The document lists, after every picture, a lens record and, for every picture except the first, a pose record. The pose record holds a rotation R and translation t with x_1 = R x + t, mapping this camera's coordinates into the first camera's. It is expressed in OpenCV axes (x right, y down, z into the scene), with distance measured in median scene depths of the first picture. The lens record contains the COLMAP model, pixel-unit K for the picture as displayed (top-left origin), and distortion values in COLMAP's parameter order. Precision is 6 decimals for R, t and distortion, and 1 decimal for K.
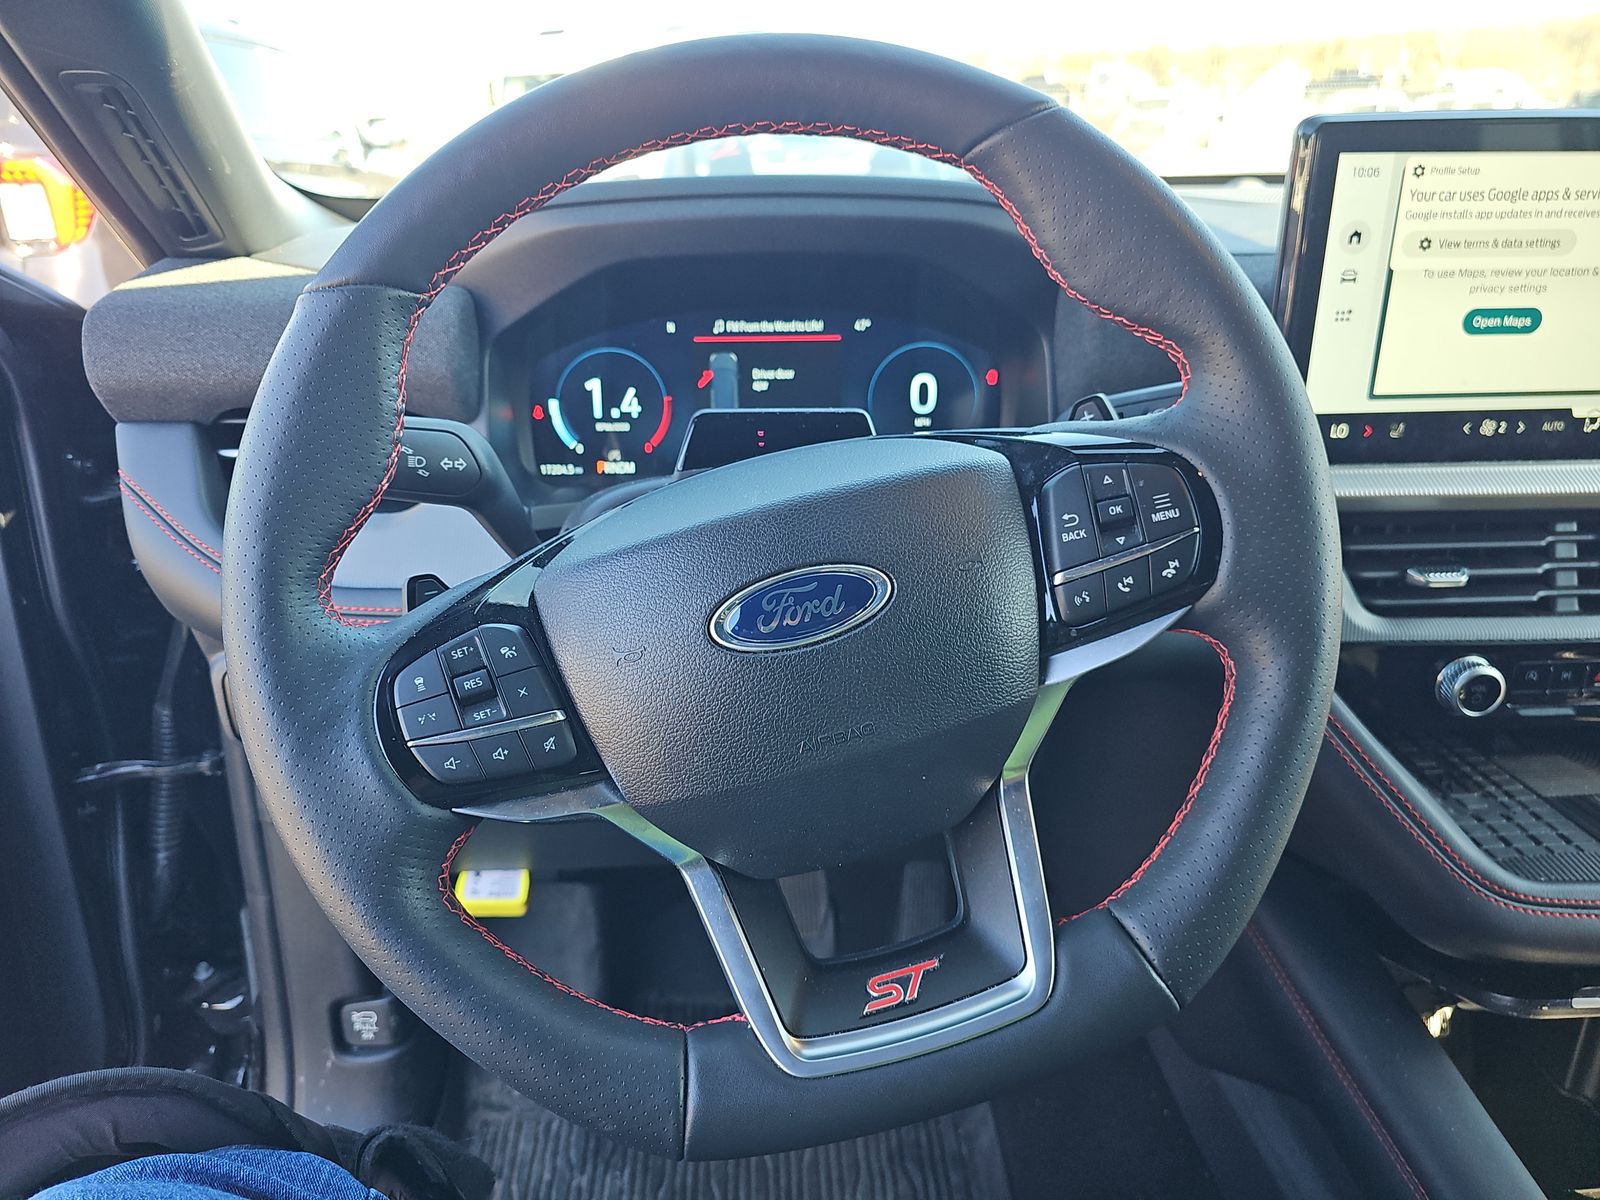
lens RADIAL K [[1024.7, 0, 799.4], [0, 1024.7, 512.1], [0, 0, 1]] dist [0.003466, -0.003649]
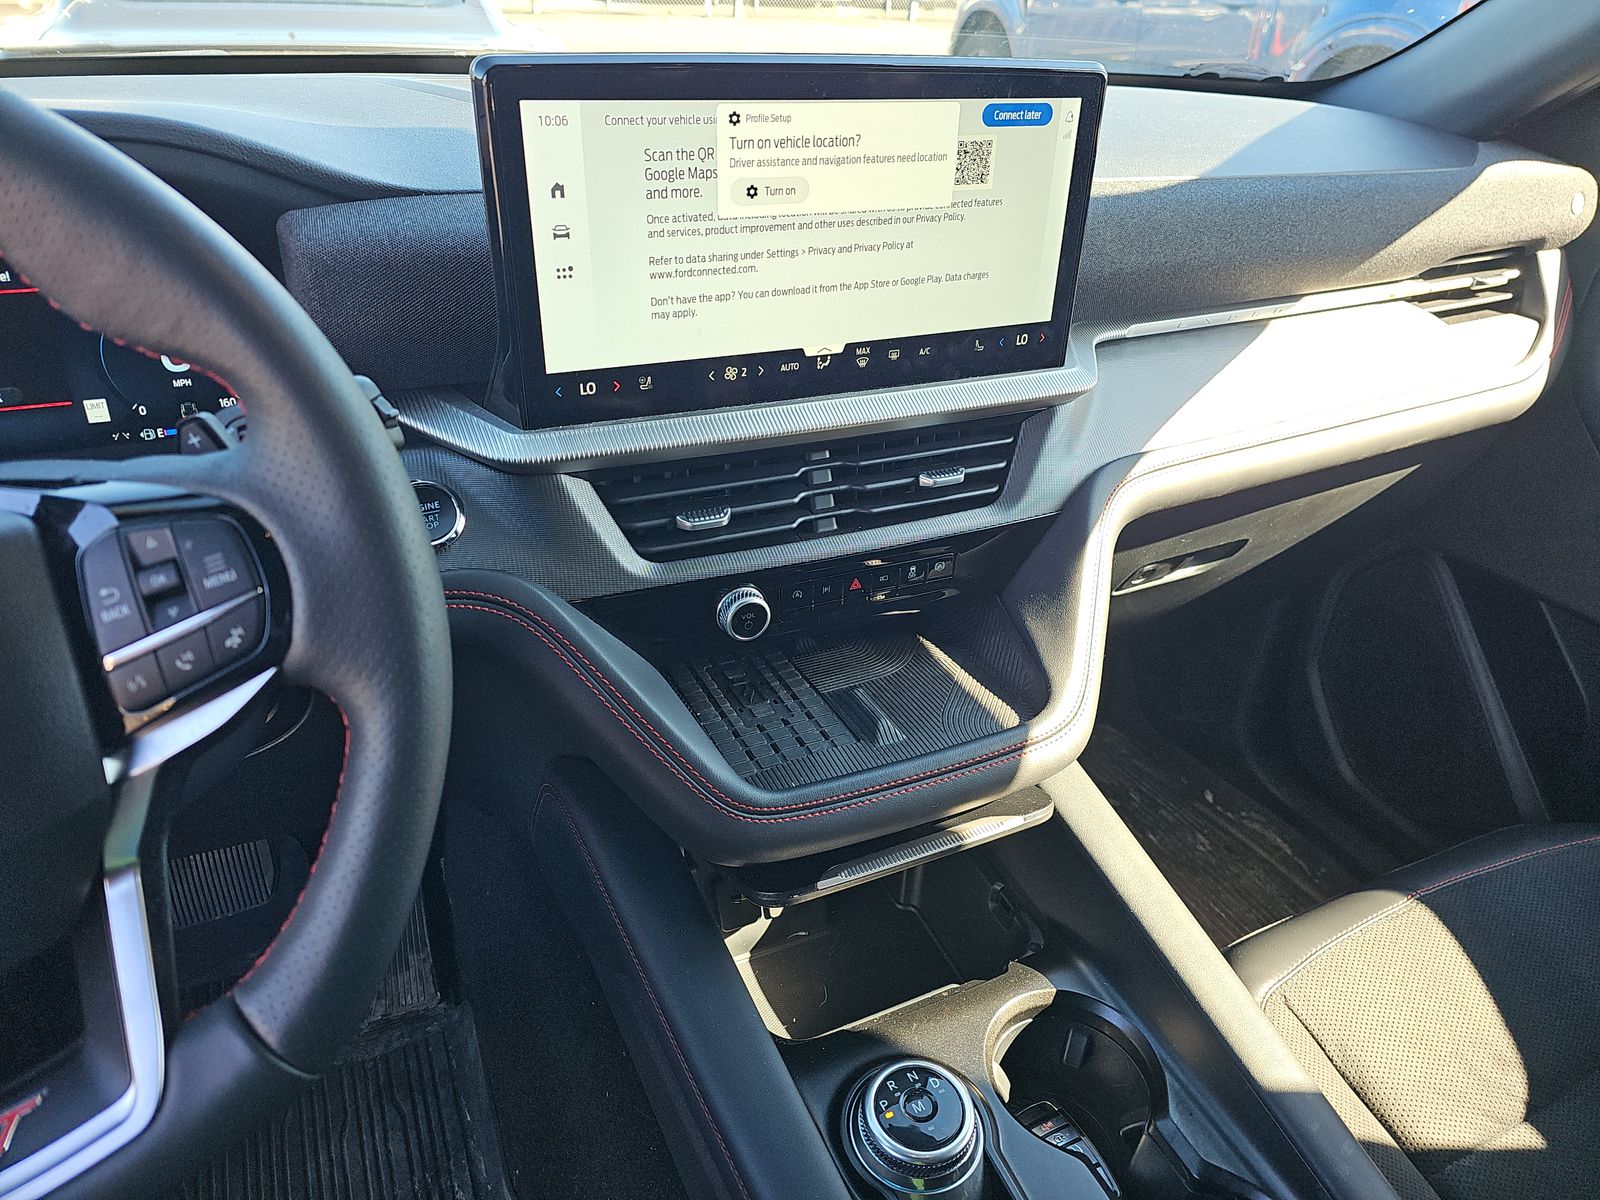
lens RADIAL K [[1024.7, 0, 799.4], [0, 1024.7, 512.1], [0, 0, 1]] dist [0.003466, -0.003649]
pose [[0.928058, -0.130990, 0.348641, 0.484652], [0.075558, 0.982862, 0.168146, -0.152224], [-0.364691, -0.129706, 0.922050, 0.017006]]
